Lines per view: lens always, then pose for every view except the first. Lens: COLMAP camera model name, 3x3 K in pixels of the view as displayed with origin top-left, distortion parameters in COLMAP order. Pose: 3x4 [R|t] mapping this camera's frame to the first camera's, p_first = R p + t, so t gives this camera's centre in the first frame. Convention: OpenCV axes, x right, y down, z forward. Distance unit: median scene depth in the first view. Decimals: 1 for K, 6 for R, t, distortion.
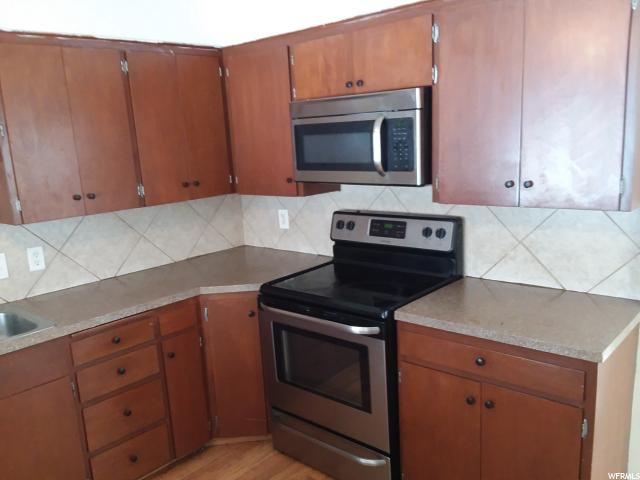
lens RADIAL K [[538.8, 0, 320.7], [0, 538.8, 246.3], [0, 0, 1]] dist [-0.006628, -0.057628]
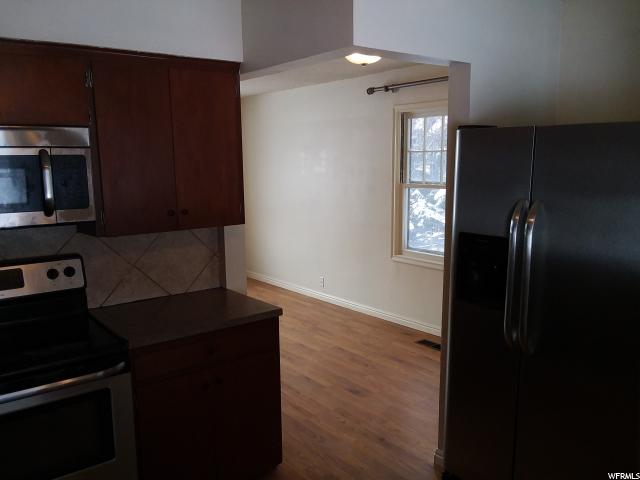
lens RADIAL K [[538.8, 0, 320.2], [0, 538.8, 241.5], [0, 0, 1]] dist [-0.006628, -0.057628]
pose [[0.158224, -0.091243, 0.983178, -1.251451], [0.199406, 0.978158, 0.058686, -0.082859], [-0.967059, 0.186766, 0.172963, 0.690099]]
